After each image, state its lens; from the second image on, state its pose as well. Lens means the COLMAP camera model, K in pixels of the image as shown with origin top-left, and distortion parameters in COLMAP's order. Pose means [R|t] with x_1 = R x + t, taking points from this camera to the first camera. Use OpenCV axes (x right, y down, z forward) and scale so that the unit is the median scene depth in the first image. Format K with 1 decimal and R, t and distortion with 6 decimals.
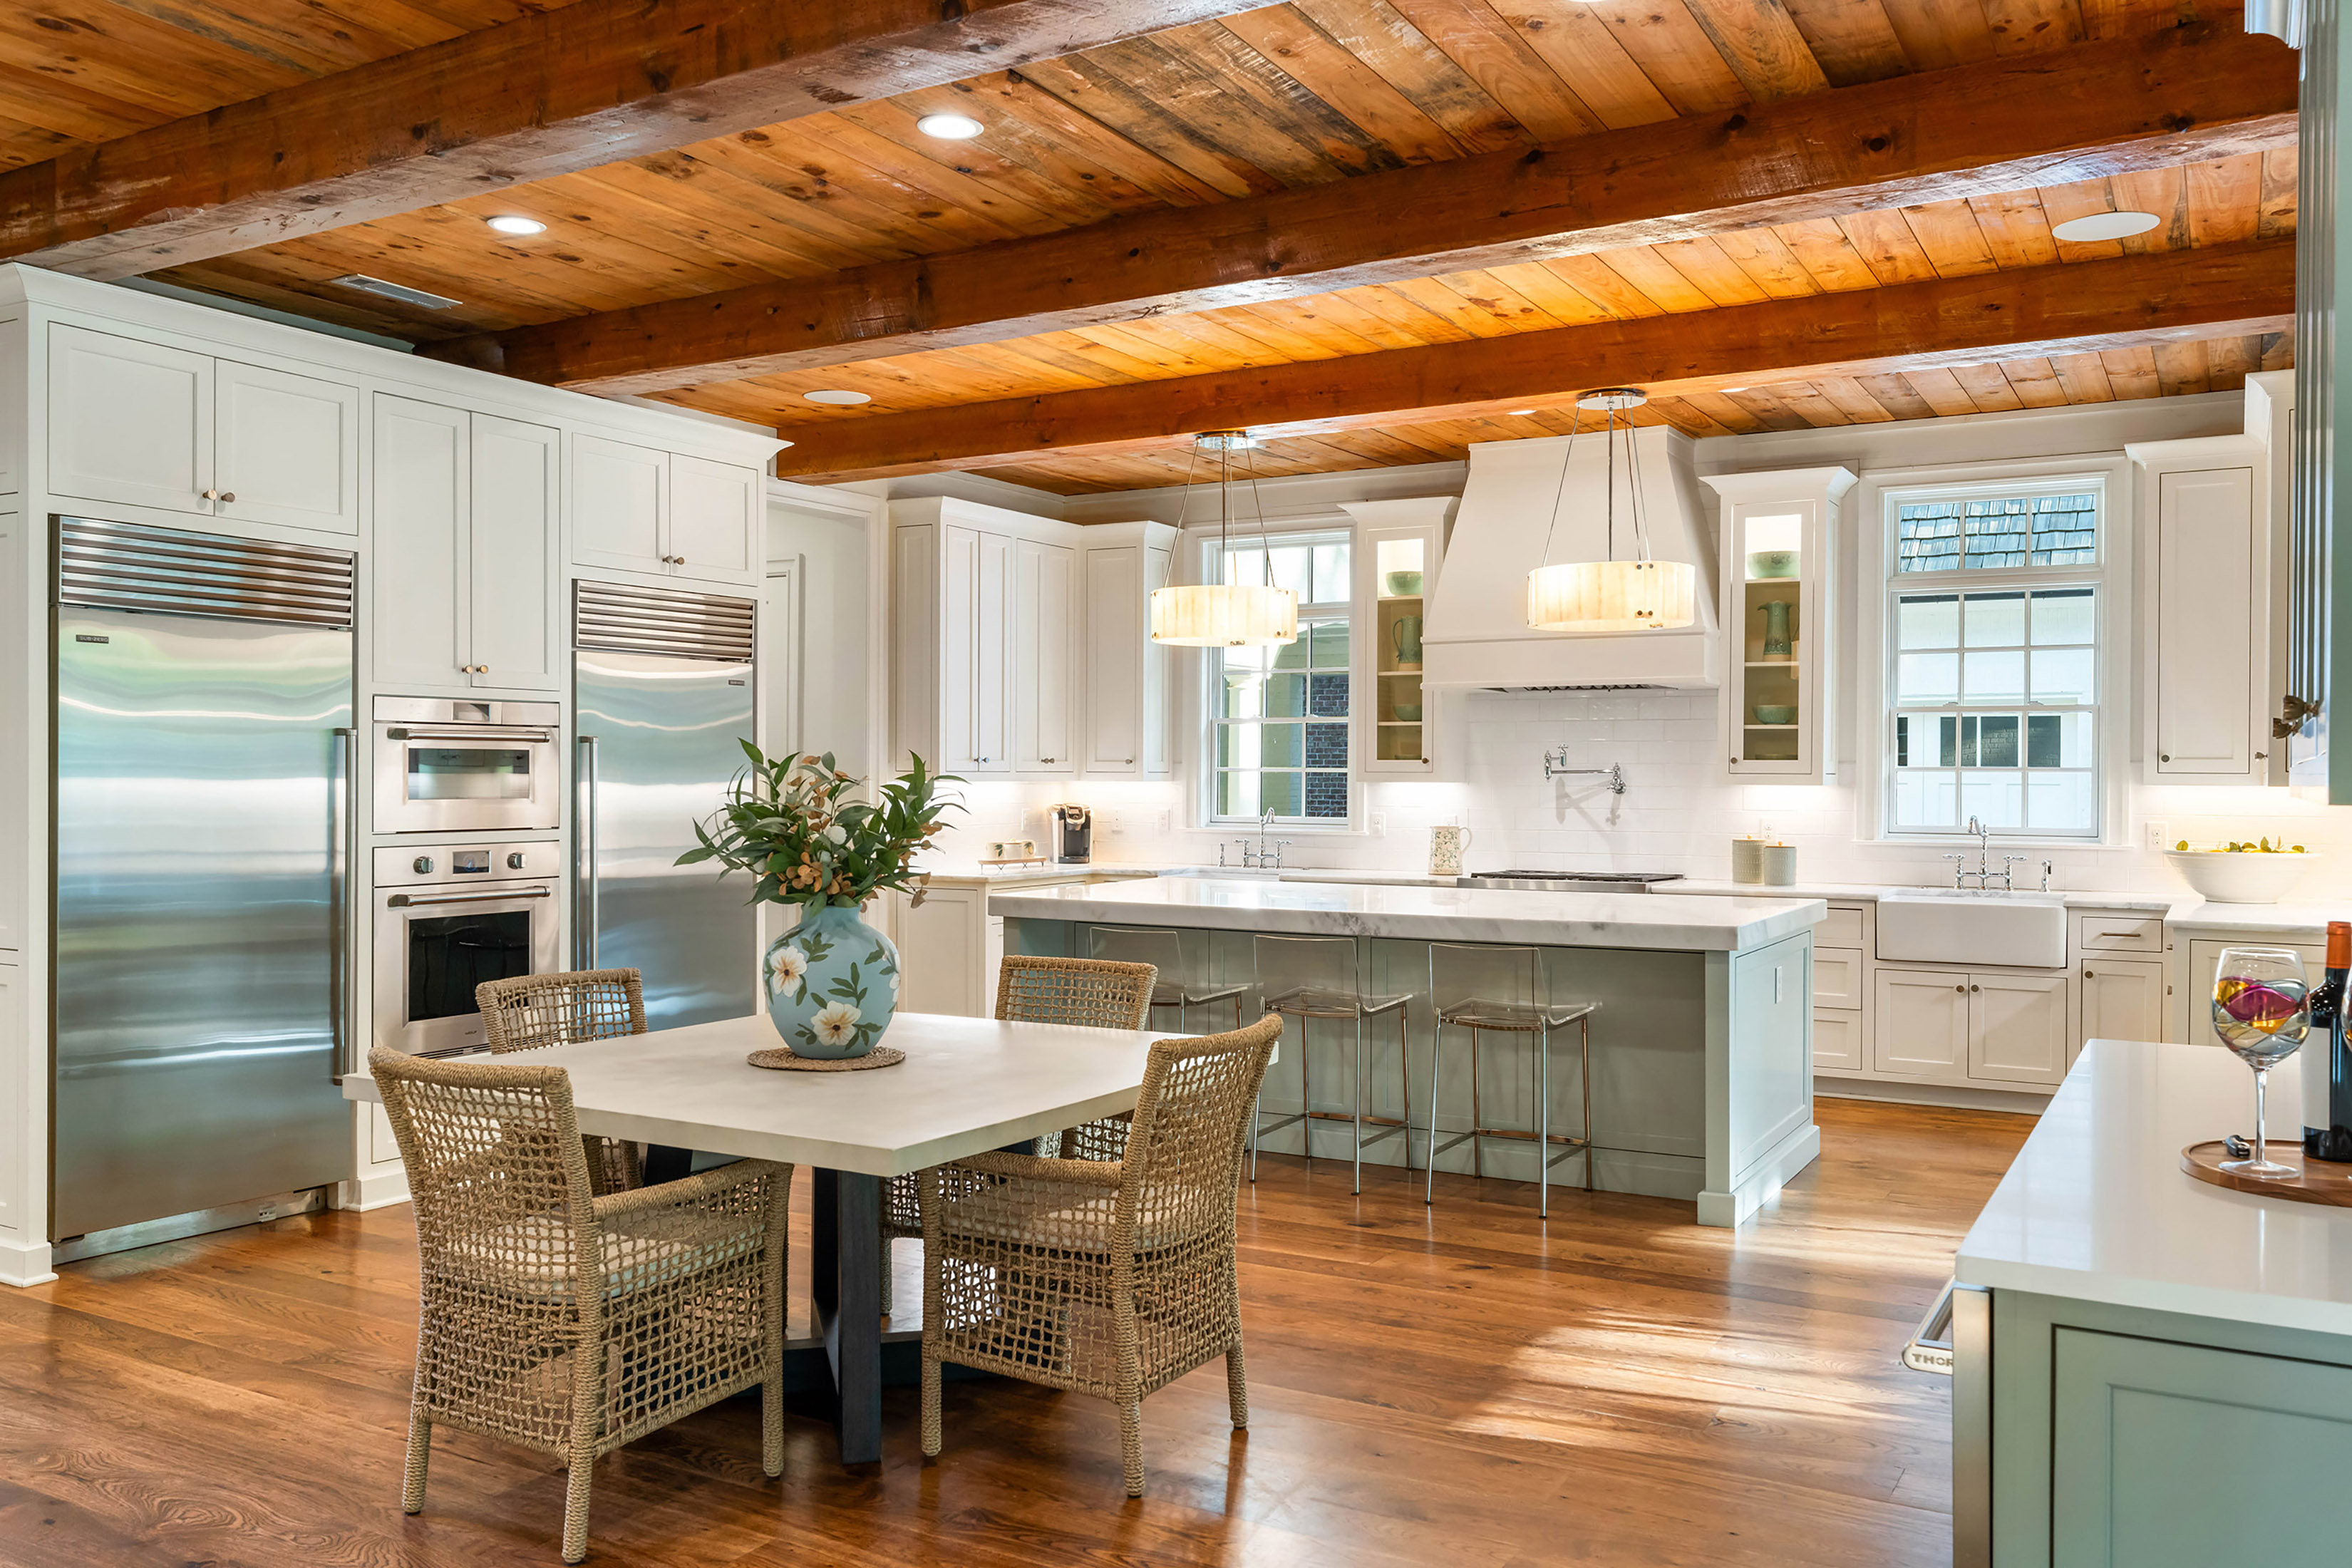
lens RADIAL K [[1816.7, 0, 1176.0], [0, 1816.7, 784.0], [0, 0, 1]] dist [-0.000277, 0.001917]
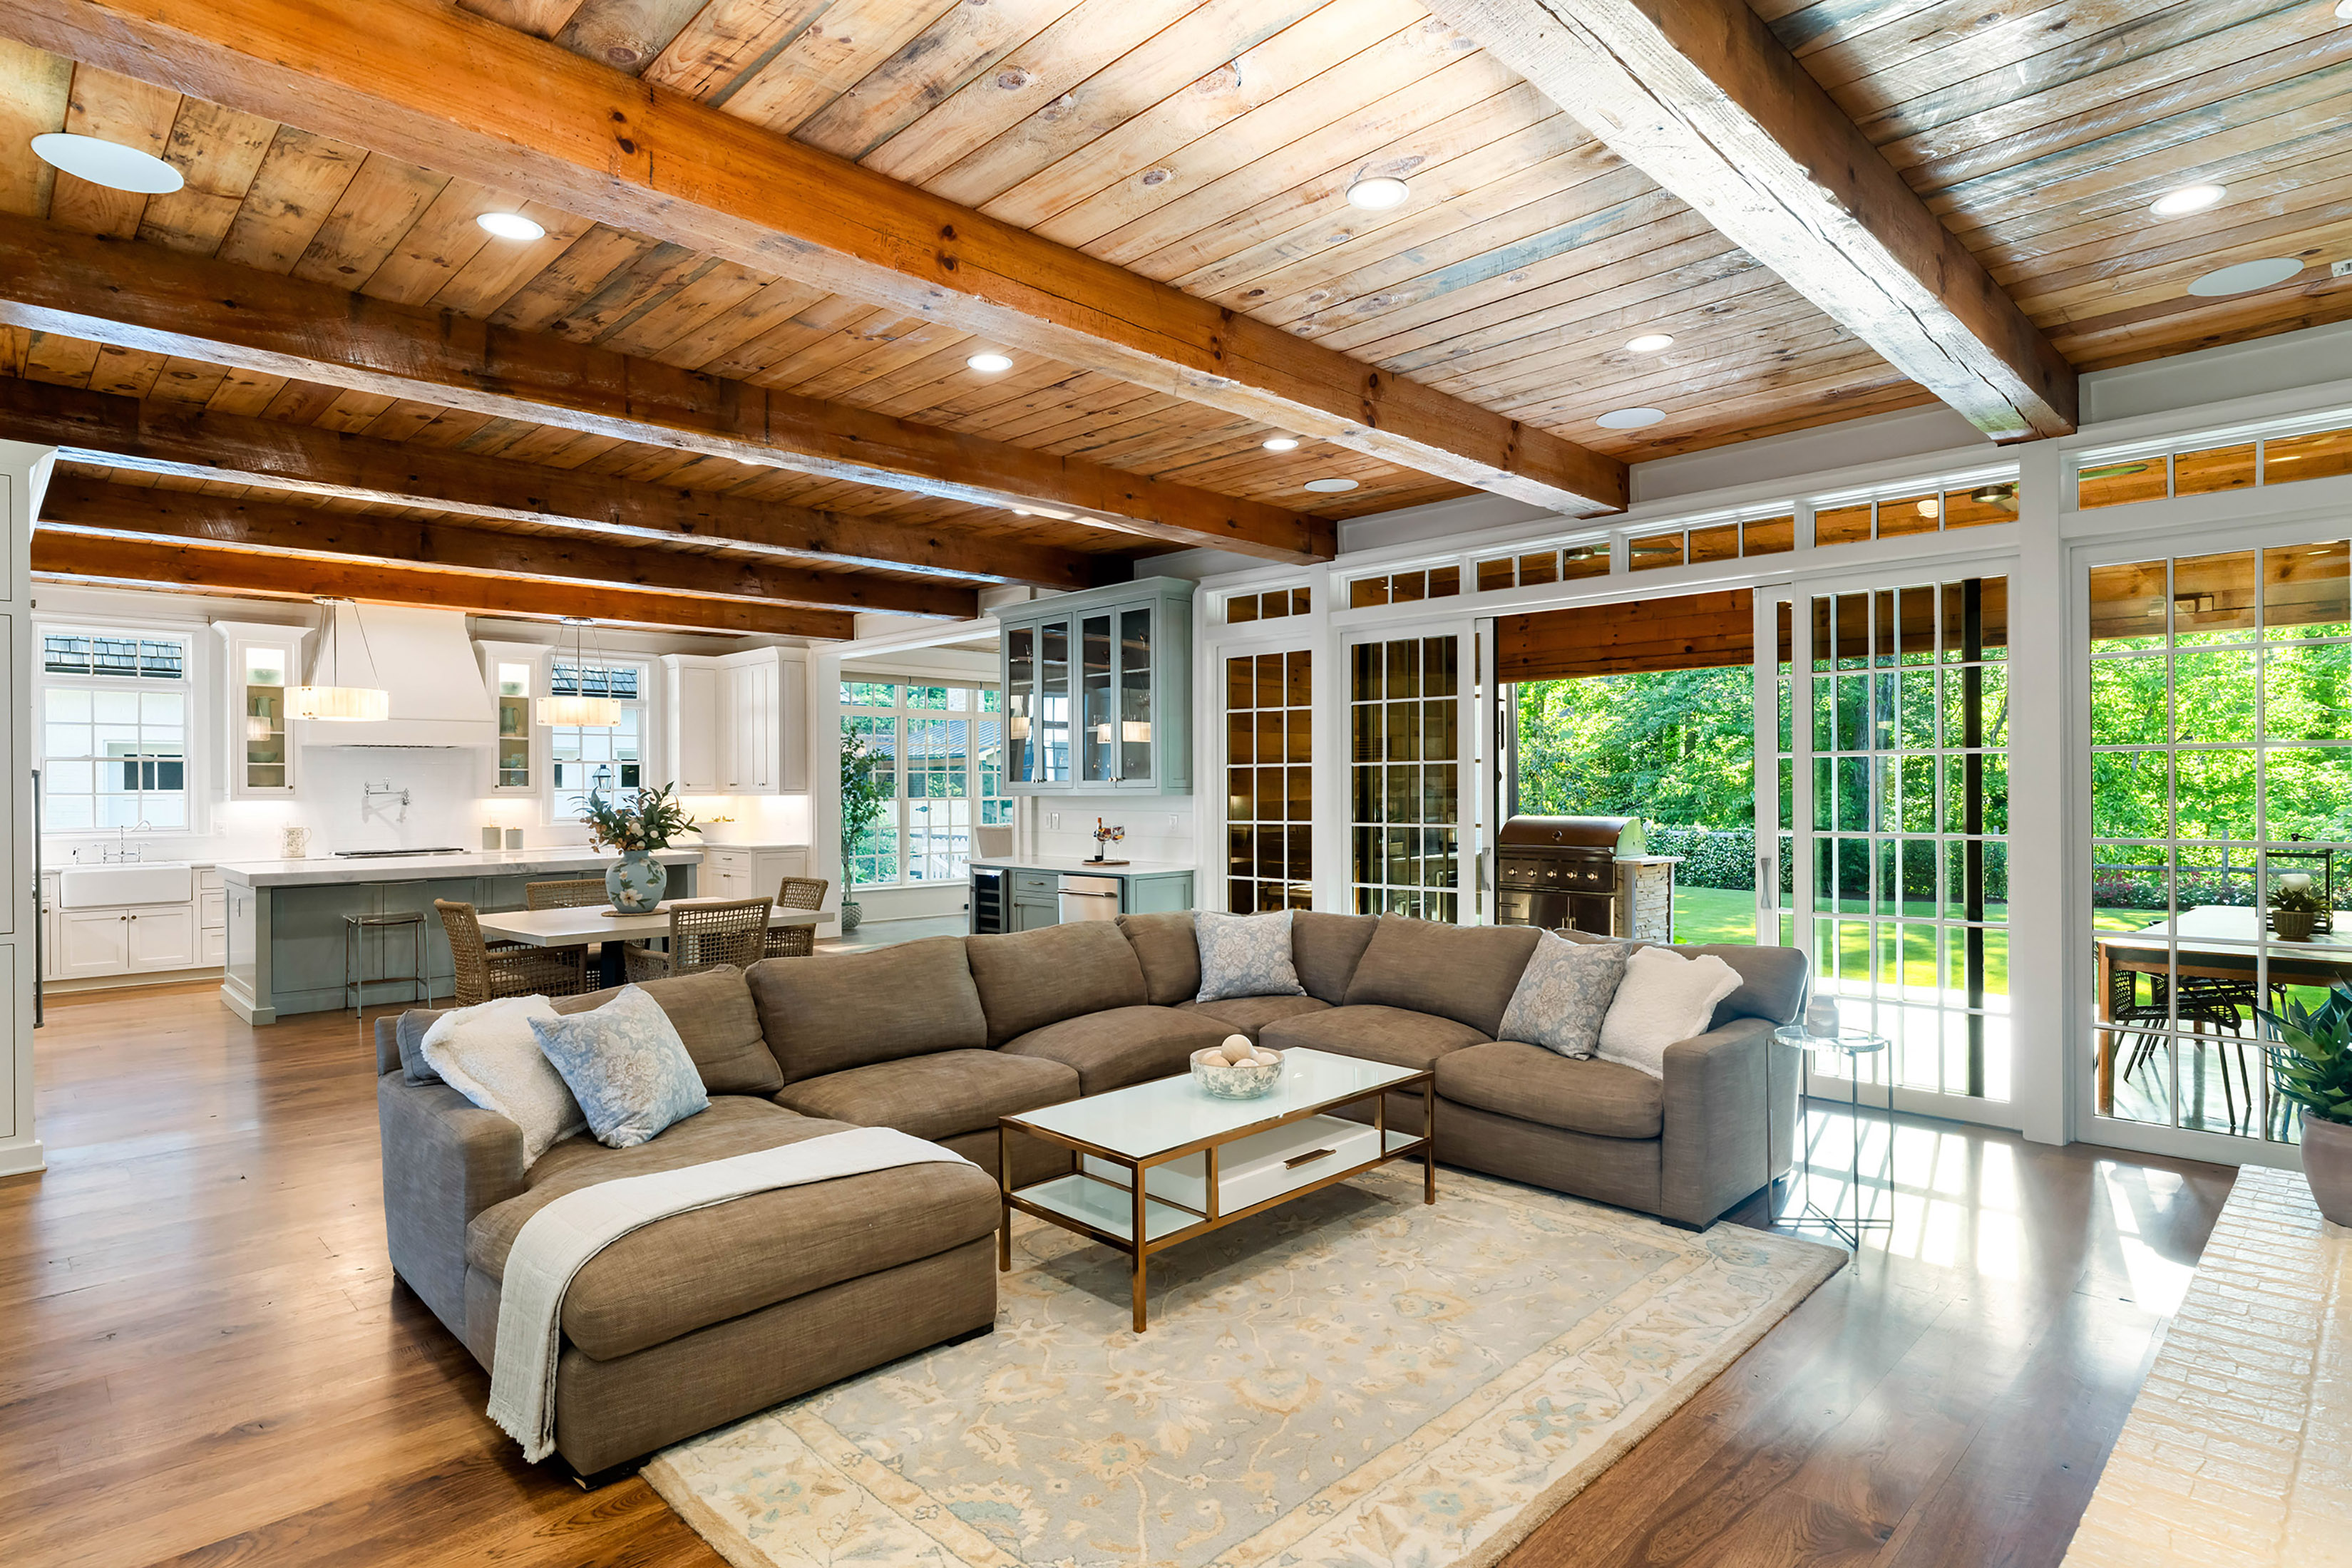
lens RADIAL K [[1256.5, 0, 1176.0], [0, 1256.5, 784.0], [0, 0, 1]] dist [-0.001135, -0.000046]
pose [[0.276618, -0.002126, 0.960977, -0.900391], [0.010472, 0.999945, -0.000802, -0.008097], [-0.960923, 0.010286, 0.276625, -0.090806]]
